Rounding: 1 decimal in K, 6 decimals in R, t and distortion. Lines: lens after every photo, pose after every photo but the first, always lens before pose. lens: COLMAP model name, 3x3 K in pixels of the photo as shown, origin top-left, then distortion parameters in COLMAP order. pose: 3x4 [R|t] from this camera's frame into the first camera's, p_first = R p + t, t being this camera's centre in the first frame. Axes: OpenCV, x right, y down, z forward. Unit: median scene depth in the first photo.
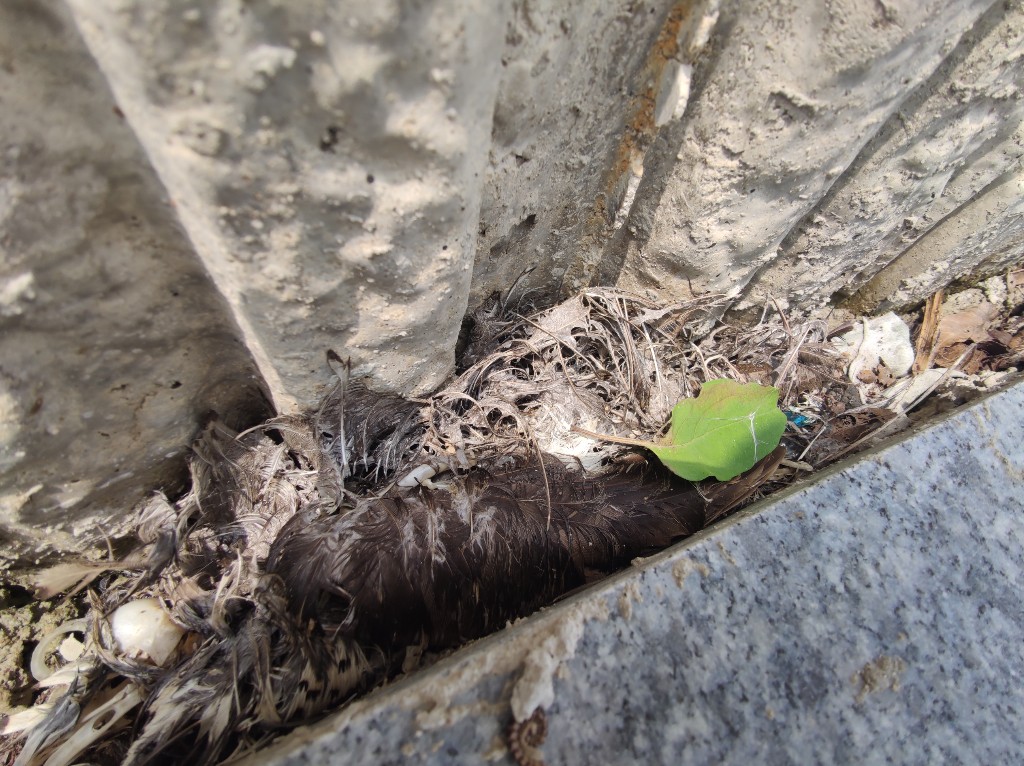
lens RADIAL K [[474.0, 0, 535.3], [0, 474.0, 386.4], [0, 0, 1]] dist [0.031274, -0.013334]
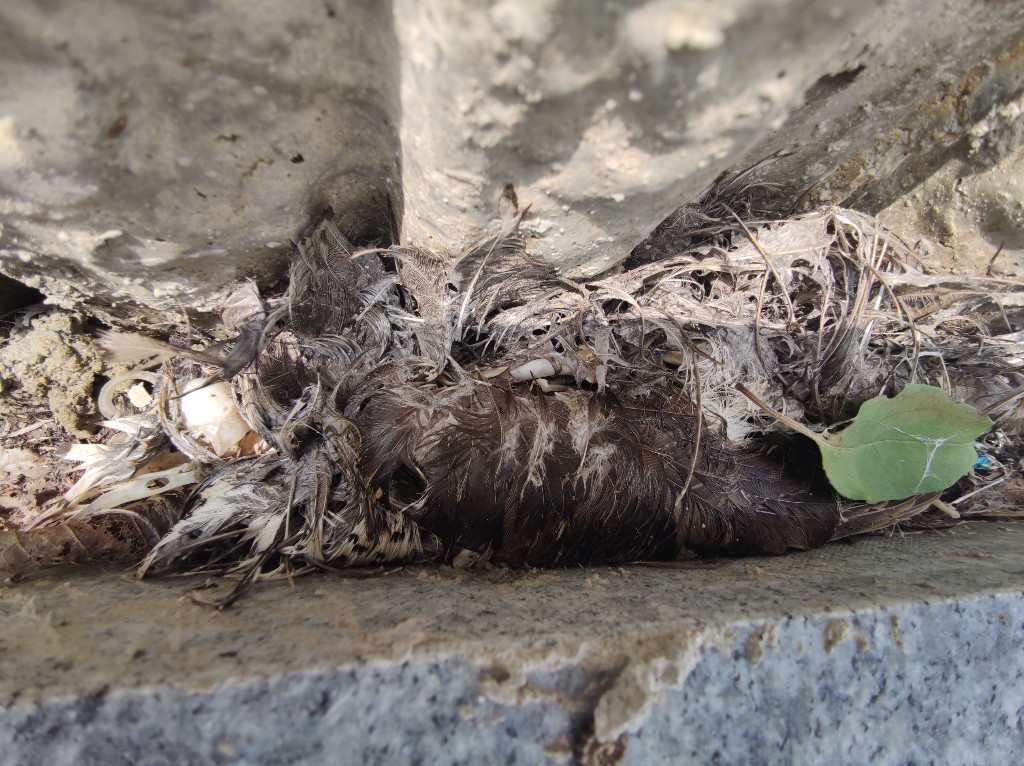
lens RADIAL K [[471.8, 0, 532.4], [0, 471.8, 383.9], [0, 0, 1]] dist [0.017227, 0.000482]
pose [[0.926557, 0.371743, -0.057444, -0.222241], [-0.342853, 0.897443, 0.277575, -0.016830], [0.154739, -0.237494, 0.958985, 0.250098]]
